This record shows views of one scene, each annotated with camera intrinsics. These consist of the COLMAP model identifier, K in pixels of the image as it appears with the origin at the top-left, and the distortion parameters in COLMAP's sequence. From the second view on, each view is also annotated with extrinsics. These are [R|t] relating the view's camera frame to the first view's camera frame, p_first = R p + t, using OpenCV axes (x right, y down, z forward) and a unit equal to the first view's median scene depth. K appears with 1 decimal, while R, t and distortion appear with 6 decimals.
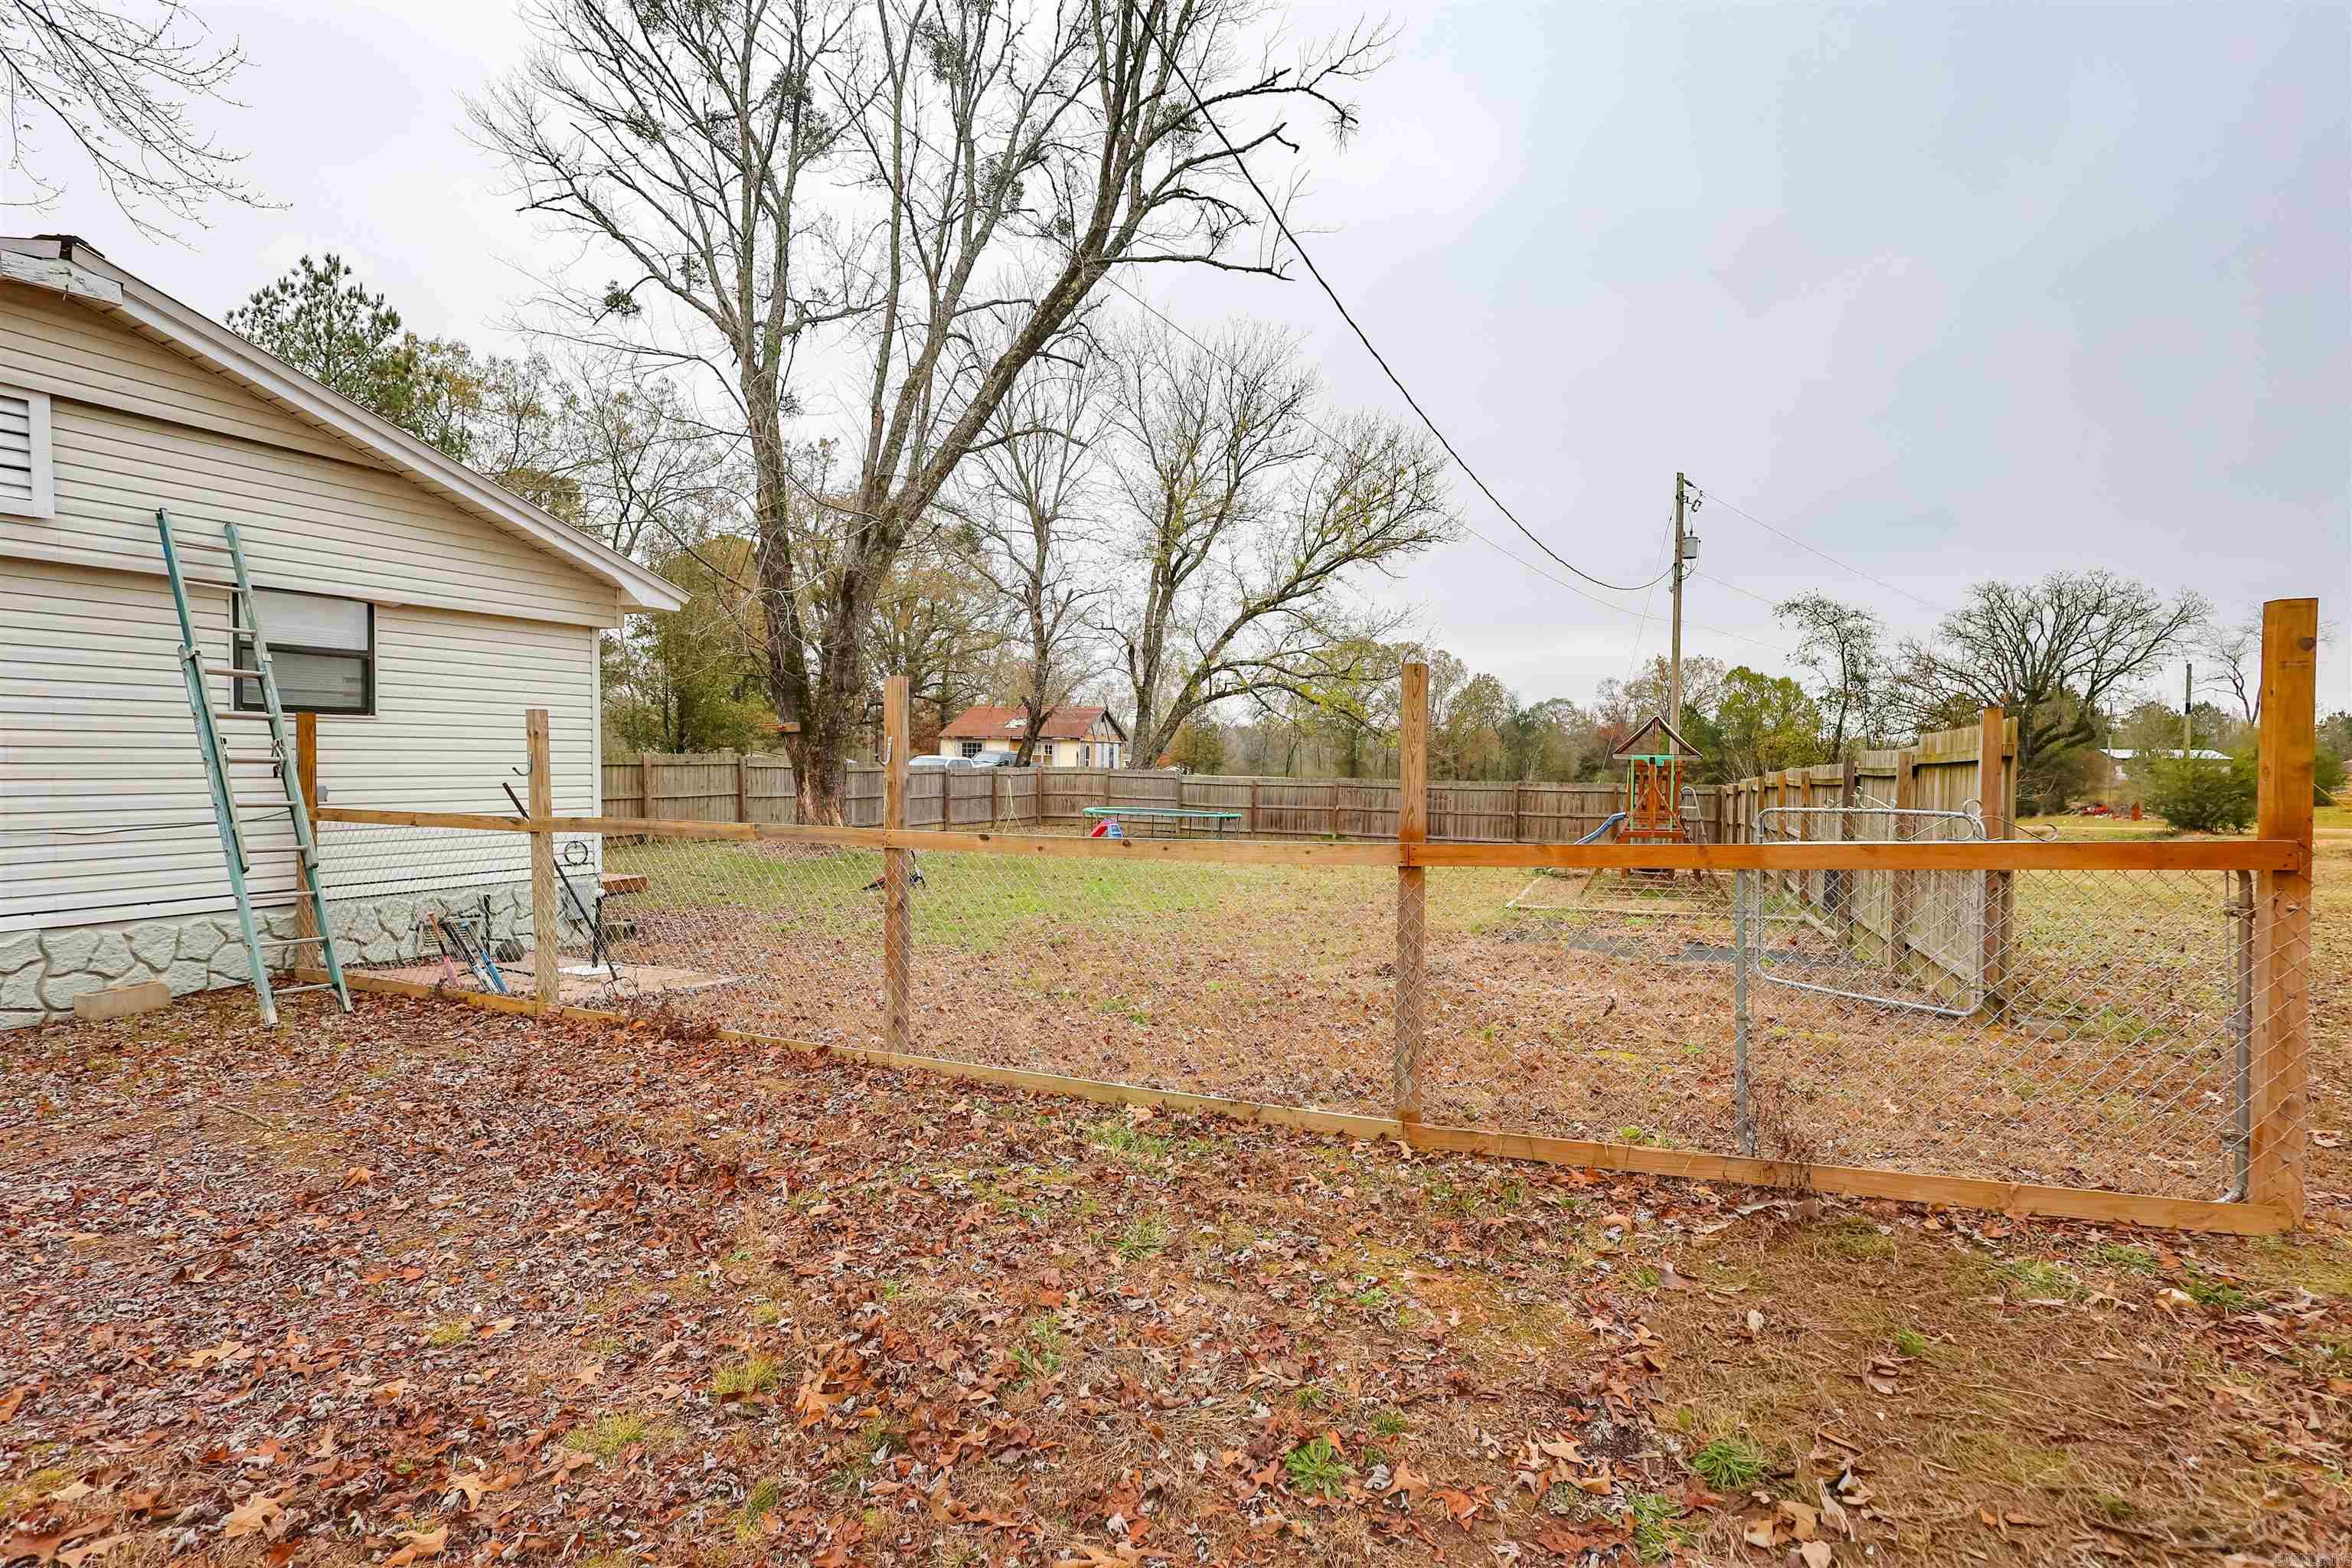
lens RADIAL K [[1091.6, 0, 1176.0], [0, 1091.6, 784.0], [0, 0, 1]] dist [0.002401, 0.000627]
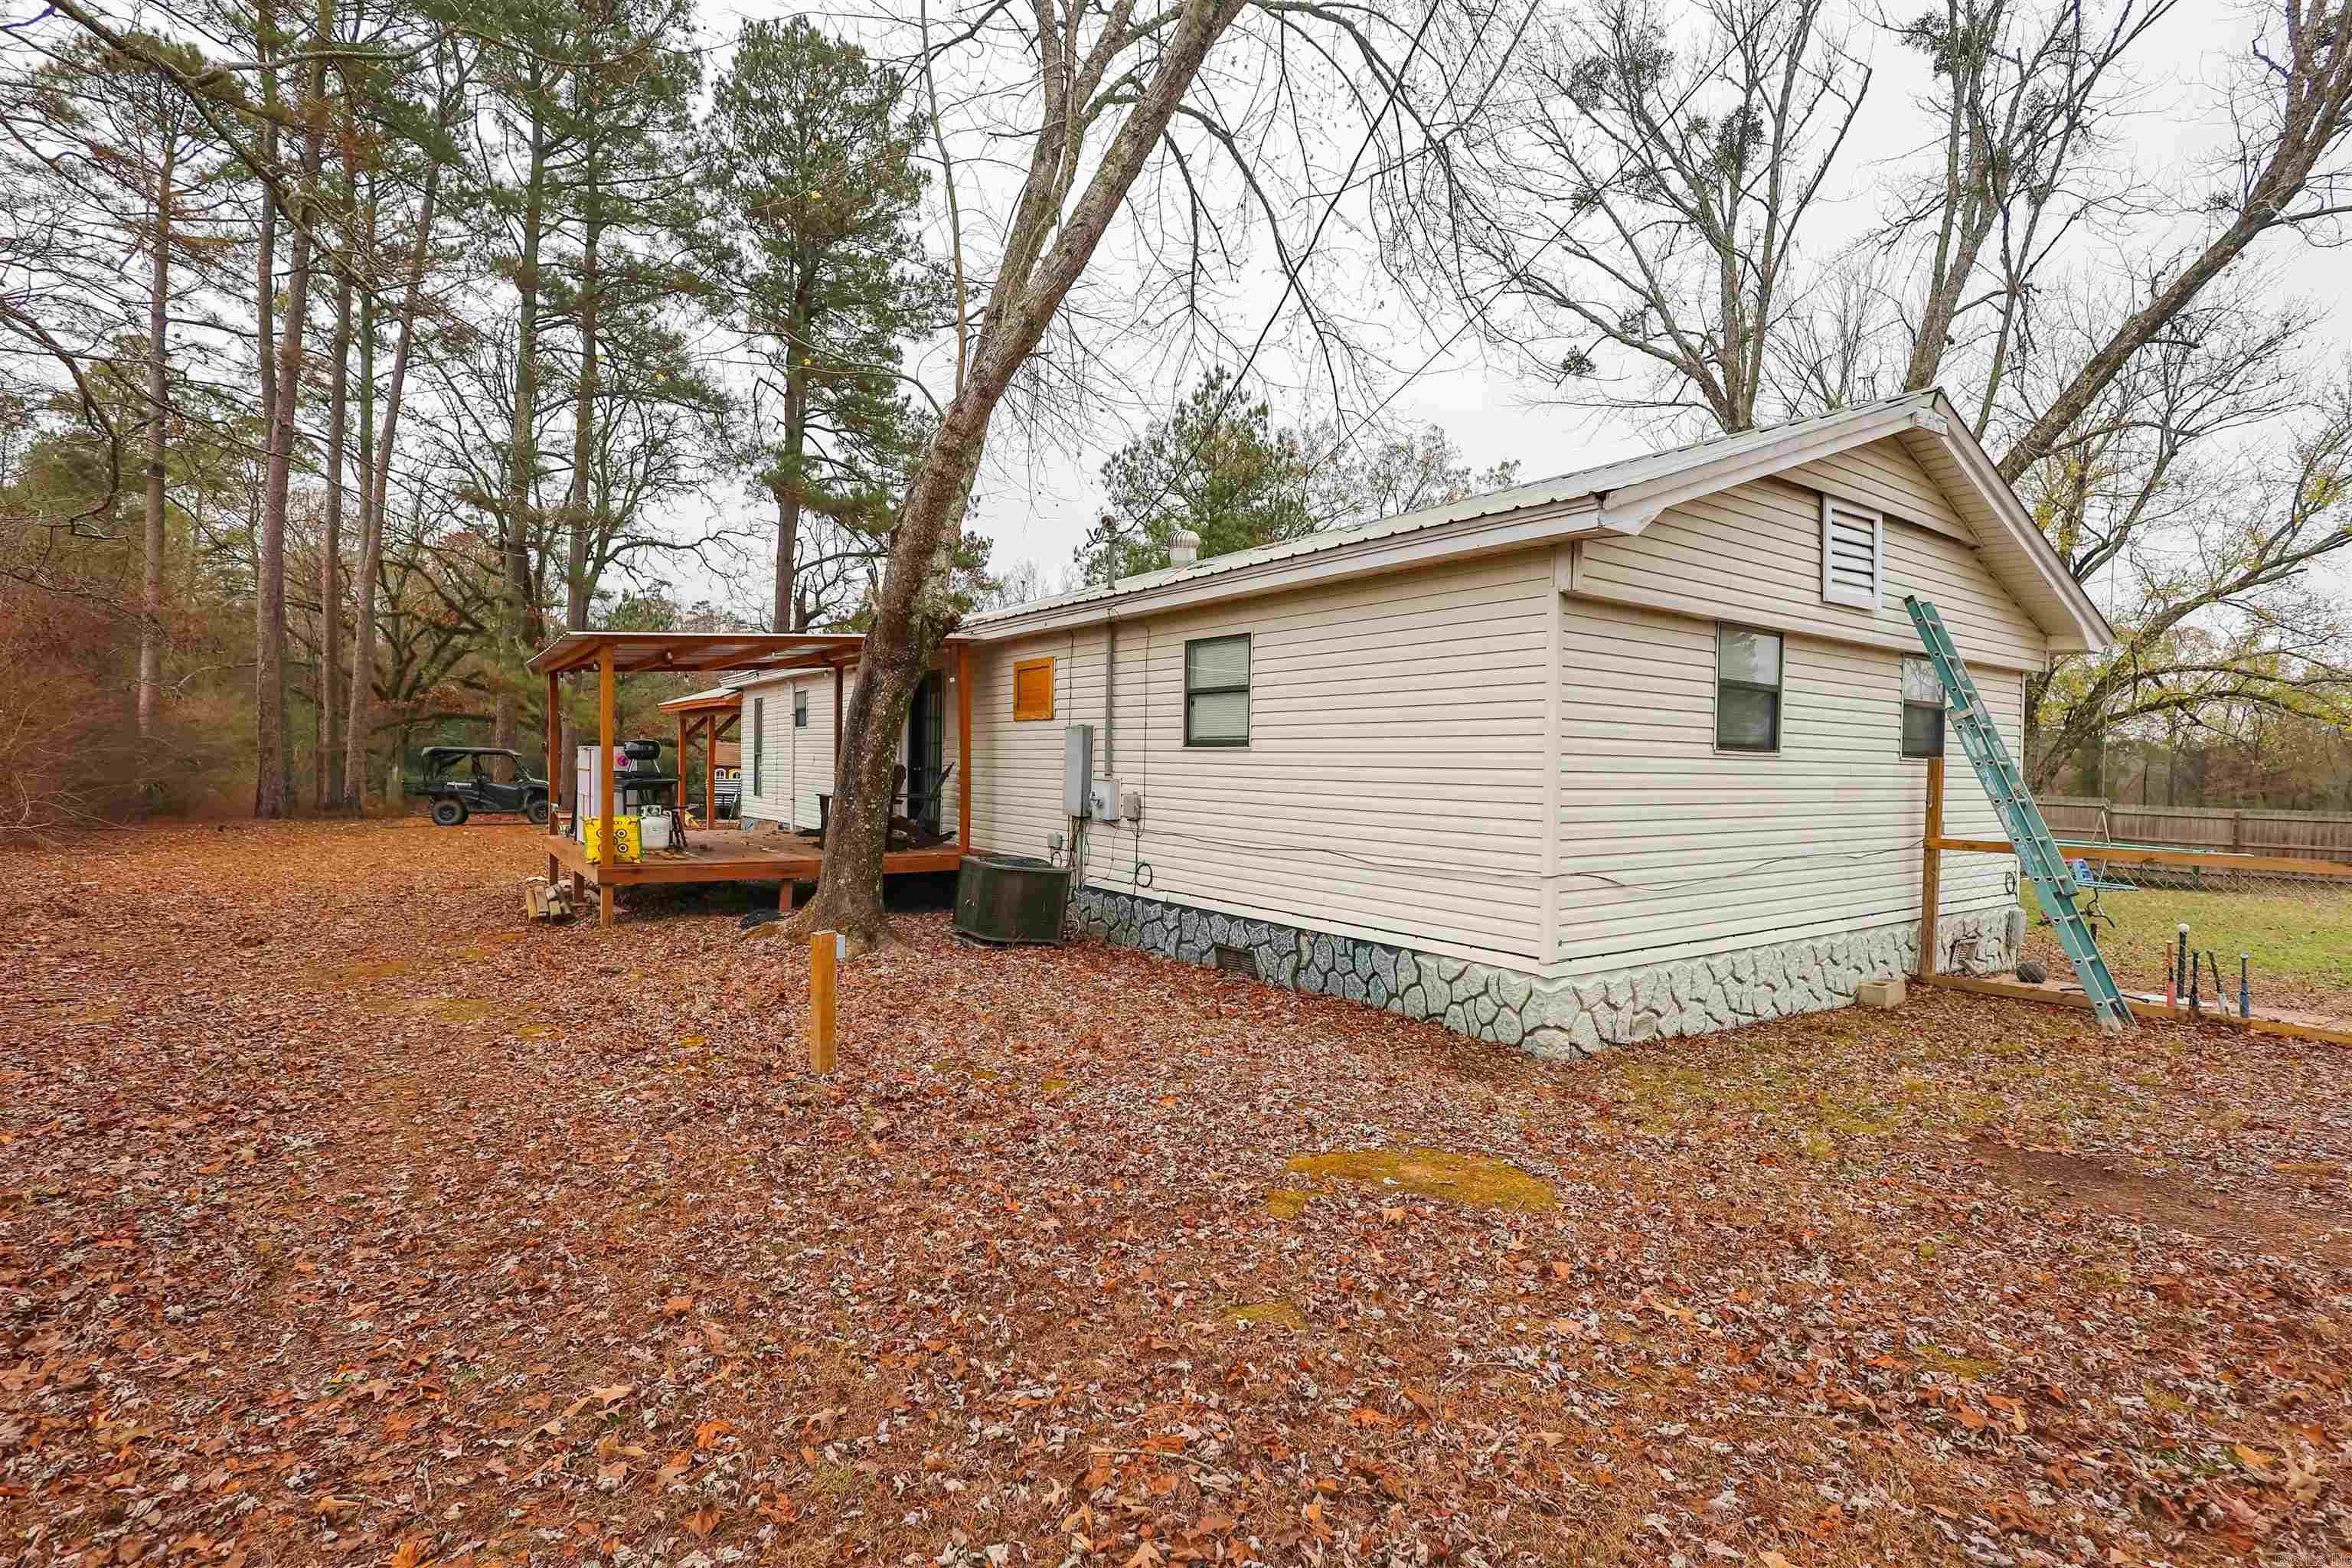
lens RADIAL K [[1091.6, 0, 1176.0], [0, 1091.6, 784.0], [0, 0, 1]] dist [0.002401, 0.000627]
pose [[0.867845, 0.020937, -0.496393, -0.299584], [-0.026781, 0.999630, -0.004658, -0.001170], [0.496112, 0.017336, 0.868085, -0.147742]]
